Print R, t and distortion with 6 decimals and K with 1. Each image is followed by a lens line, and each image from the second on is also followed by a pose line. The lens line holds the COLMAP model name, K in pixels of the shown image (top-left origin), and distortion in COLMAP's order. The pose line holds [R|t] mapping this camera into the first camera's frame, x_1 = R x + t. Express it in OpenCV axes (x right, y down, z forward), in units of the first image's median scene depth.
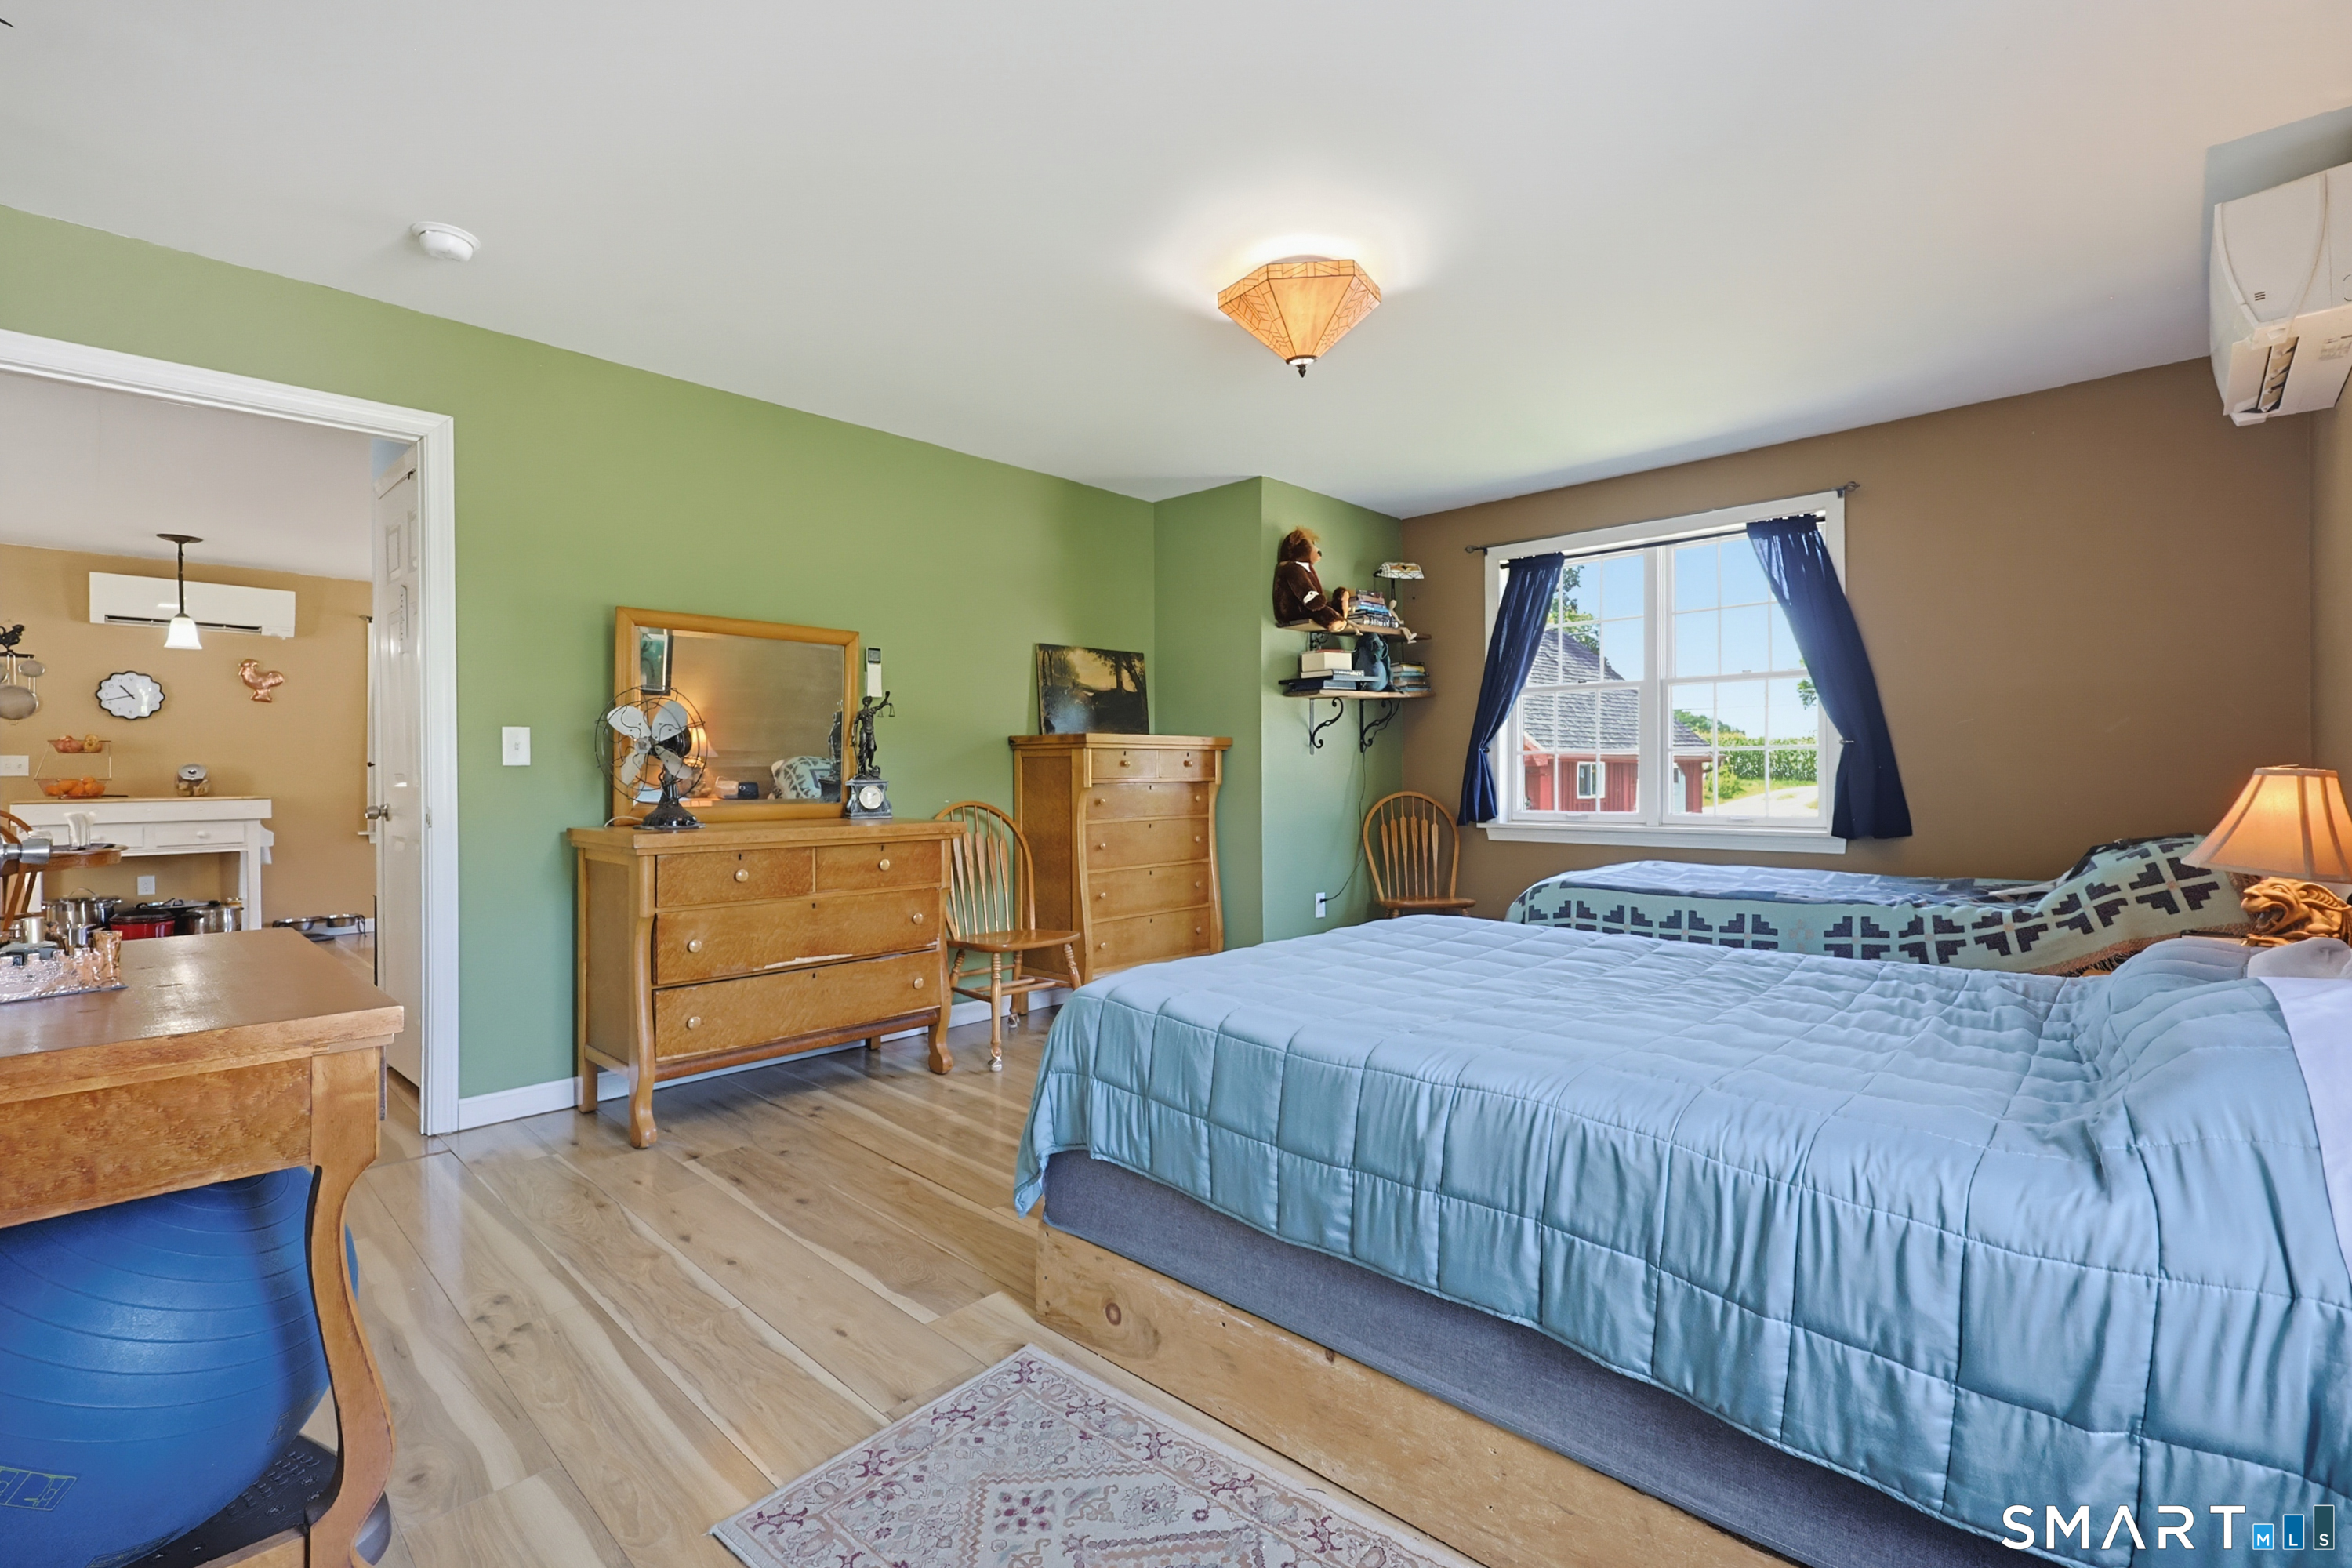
lens RADIAL K [[1011.3, 0, 1183.8], [0, 1011.3, 776.5], [0, 0, 1]] dist [0.004771, -0.002507]
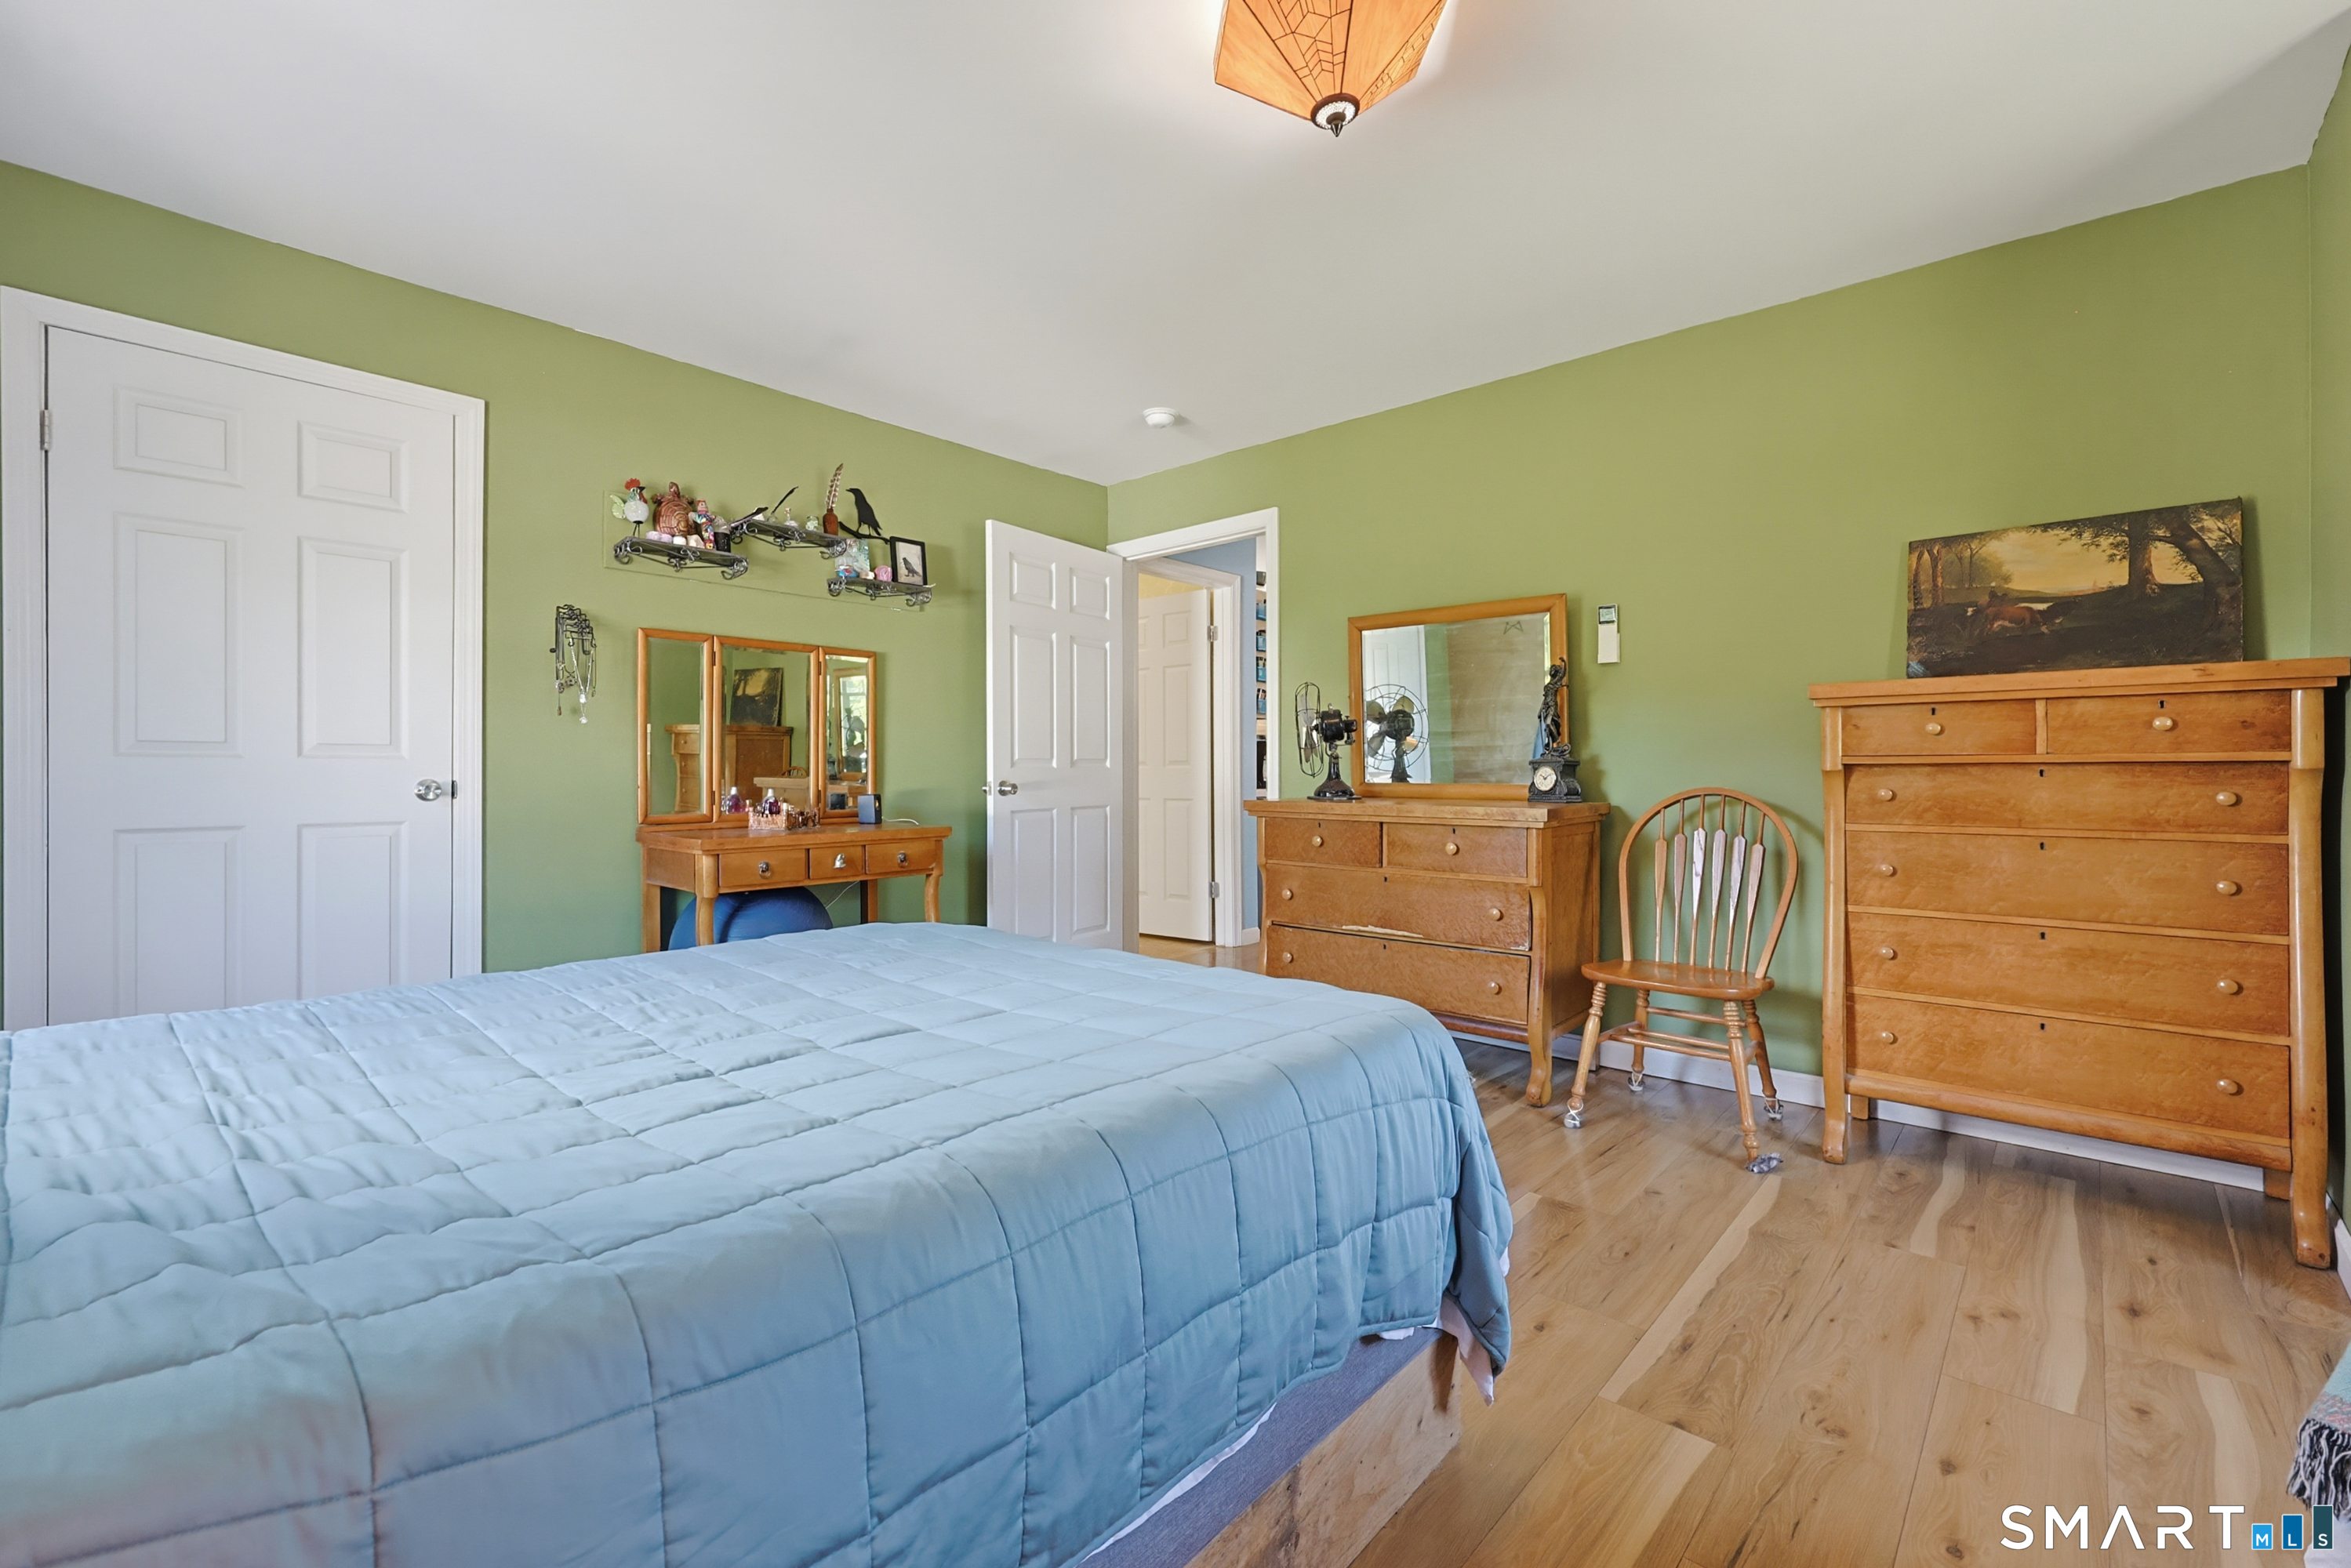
lens RADIAL K [[1010.7, 0, 1186.5], [0, 1010.7, 777.8], [0, 0, 1]] dist [0.004771, -0.002507]
pose [[0.052569, 0.010985, -0.998557, 0.447570], [-0.003291, 0.999936, 0.010826, 0.008999], [0.998612, 0.002717, 0.052602, 0.504571]]
